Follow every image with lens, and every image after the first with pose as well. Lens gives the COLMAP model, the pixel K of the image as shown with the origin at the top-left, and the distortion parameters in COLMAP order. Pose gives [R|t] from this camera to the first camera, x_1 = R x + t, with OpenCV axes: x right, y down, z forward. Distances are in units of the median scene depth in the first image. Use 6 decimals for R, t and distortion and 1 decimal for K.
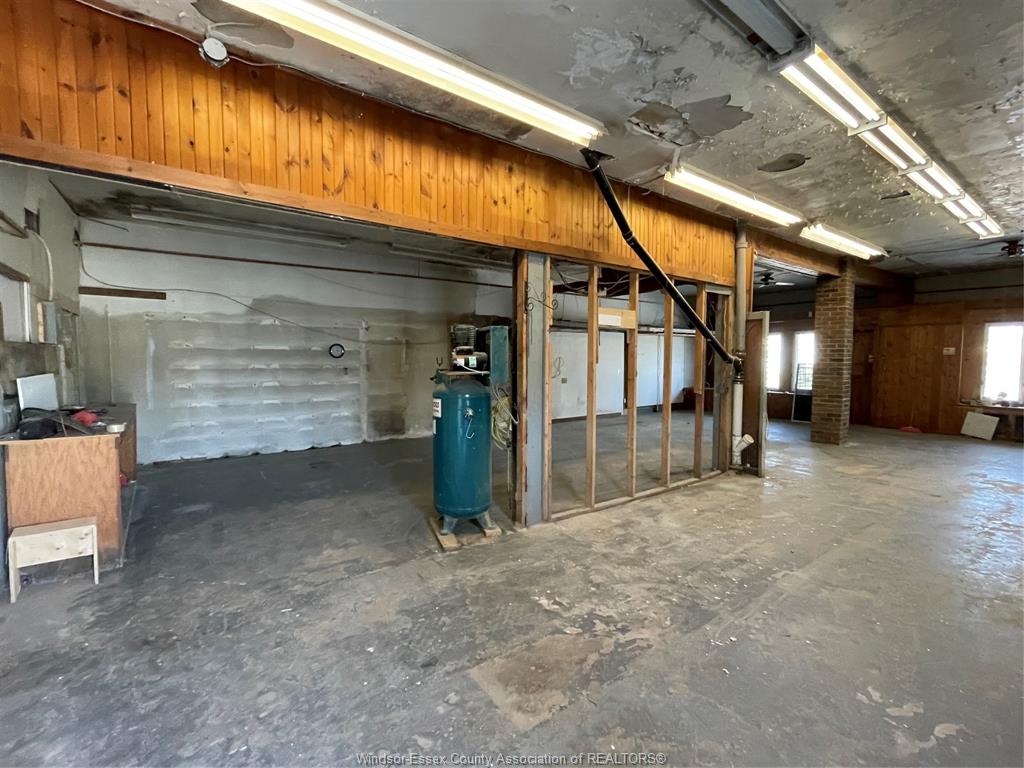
lens RADIAL K [[458.1, 0, 513.7], [0, 458.1, 387.6], [0, 0, 1]] dist [-0.002606, -0.000016]
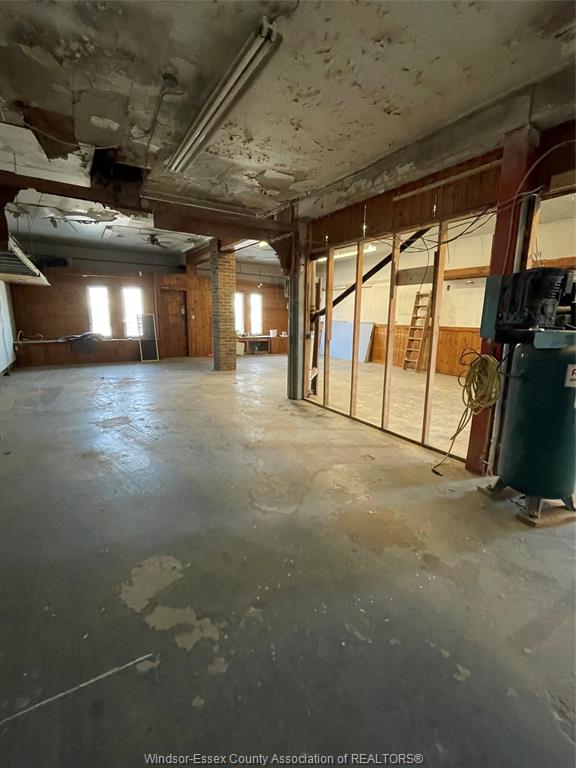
lens RADIAL K [[343.6, 0, 290.1], [0, 343.6, 383.8], [0, 0, 1]] dist [-0.002606, -0.000016]
pose [[0.091697, -0.199422, 0.975614, -0.828497], [0.050357, 0.979417, 0.195466, -0.090500], [-0.994513, 0.031206, 0.099852, 1.532919]]
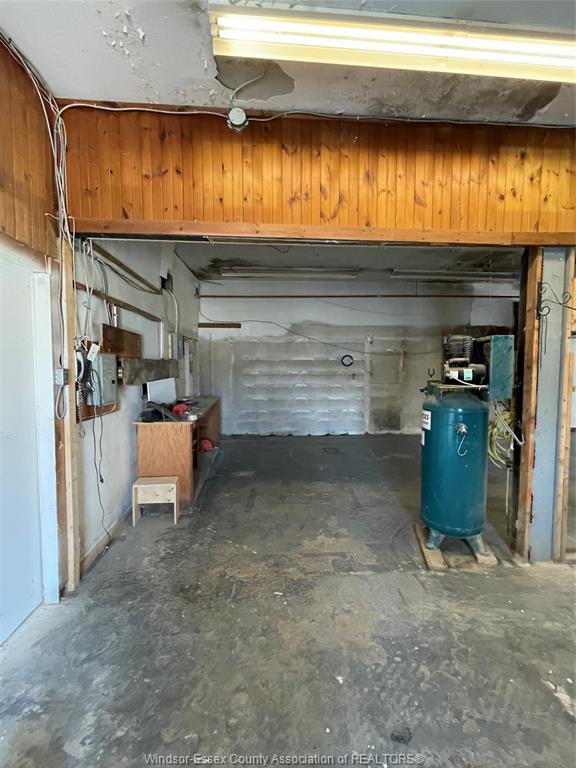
lens RADIAL K [[343.6, 0, 290.1], [0, 343.6, 383.8], [0, 0, 1]] dist [-0.002606, -0.000016]
pose [[0.847117, 0.027663, -0.530685, -0.024233], [-0.030484, 0.999529, 0.003442, -0.028894], [0.530531, 0.013262, 0.847562, 0.211168]]
